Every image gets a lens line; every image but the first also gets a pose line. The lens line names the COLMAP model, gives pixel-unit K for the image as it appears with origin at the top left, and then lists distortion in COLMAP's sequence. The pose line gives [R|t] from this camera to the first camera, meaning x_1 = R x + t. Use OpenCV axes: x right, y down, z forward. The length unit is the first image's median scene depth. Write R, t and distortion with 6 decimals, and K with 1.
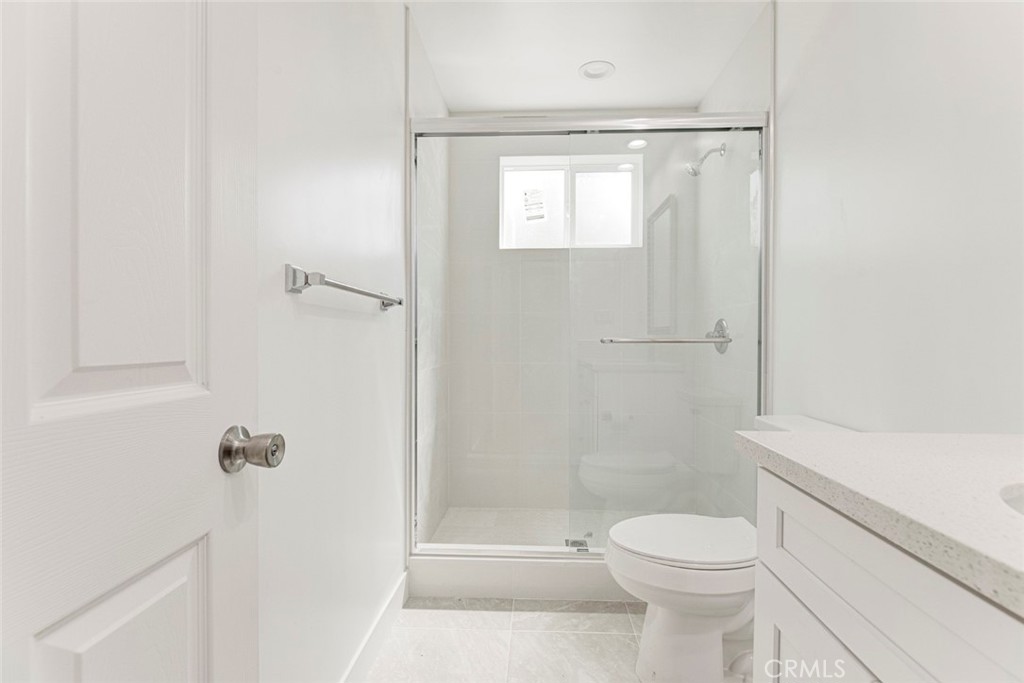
lens RADIAL K [[471.8, 0, 512.8], [0, 471.8, 343.9], [0, 0, 1]] dist [-0.016208, -0.000119]
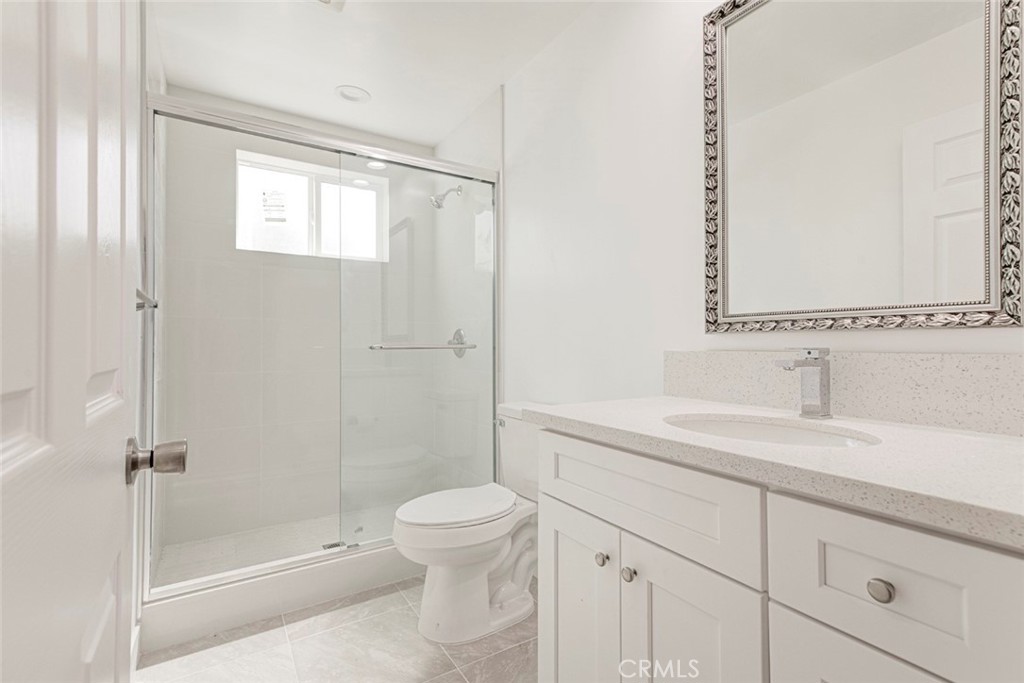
lens RADIAL K [[470.6, 0, 509.5], [0, 470.6, 337.1], [0, 0, 1]] dist [-0.008334, 0.000841]
pose [[0.817598, 0.005573, 0.575762, -0.170096], [0.011217, 0.999609, -0.025603, 0.000711], [-0.575680, 0.027391, 0.817216, -0.075454]]
